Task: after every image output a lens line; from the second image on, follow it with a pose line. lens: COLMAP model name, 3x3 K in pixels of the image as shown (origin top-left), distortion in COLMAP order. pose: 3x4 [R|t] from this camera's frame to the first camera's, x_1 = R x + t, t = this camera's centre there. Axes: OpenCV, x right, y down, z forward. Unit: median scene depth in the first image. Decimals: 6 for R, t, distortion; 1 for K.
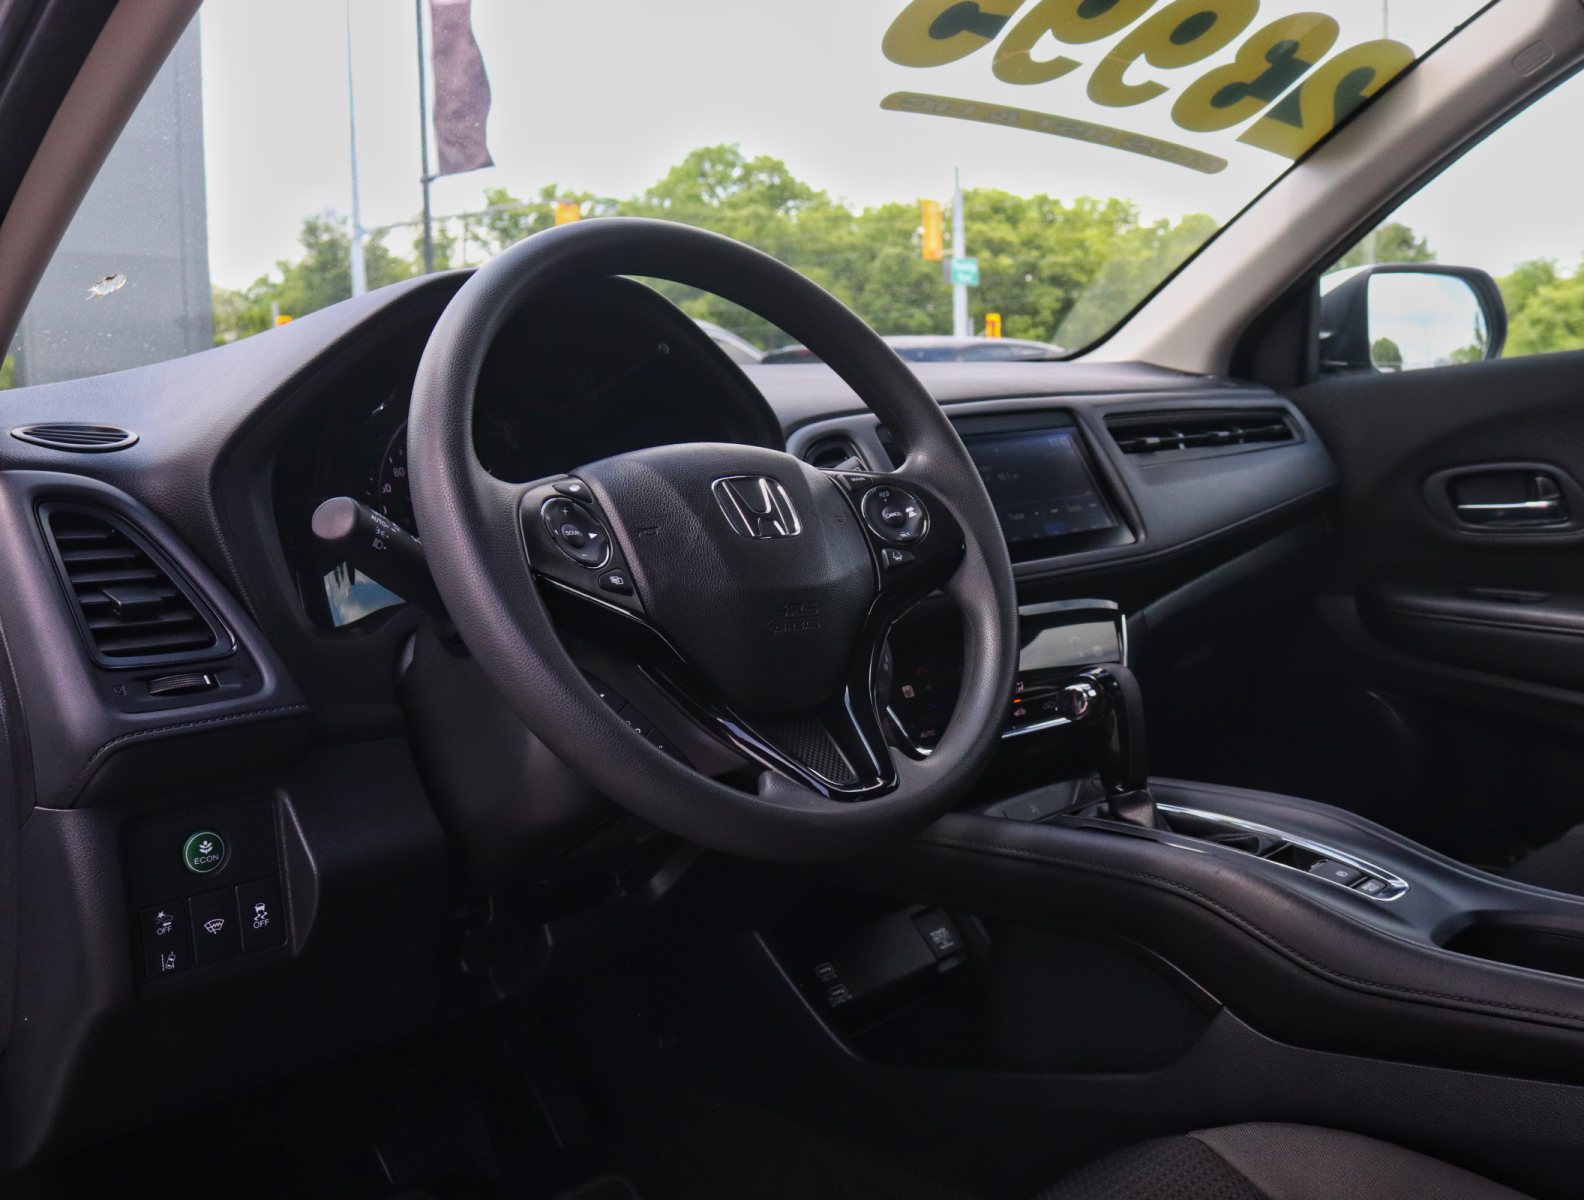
lens RADIAL K [[1485.3, 0, 792.0], [0, 1485.3, 600.0], [0, 0, 1]] dist [-0.179962, 0.167593]
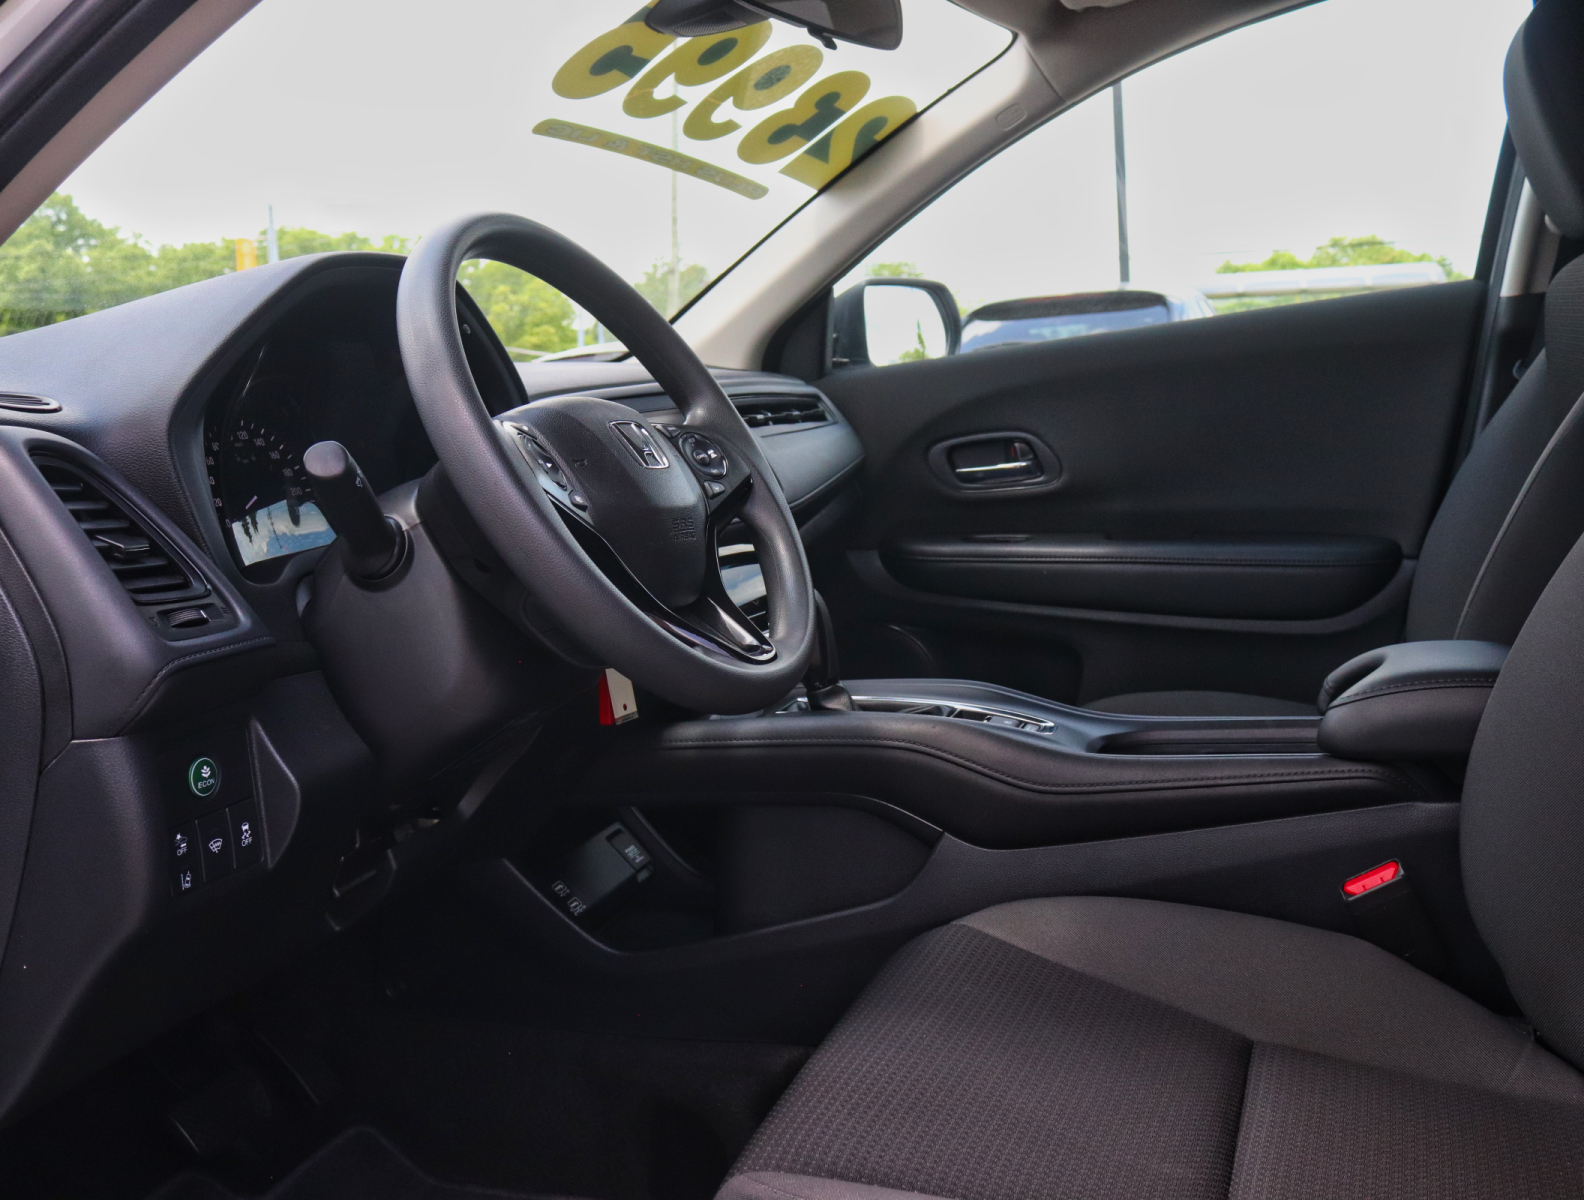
lens RADIAL K [[1485.3, 0, 792.0], [0, 1485.3, 600.0], [0, 0, 1]] dist [-0.179962, 0.167593]
pose [[0.895855, -0.074167, 0.438113, -0.257766], [0.085658, 0.996303, -0.006491, 0.047653], [-0.436012, 0.043343, 0.898896, -0.088941]]
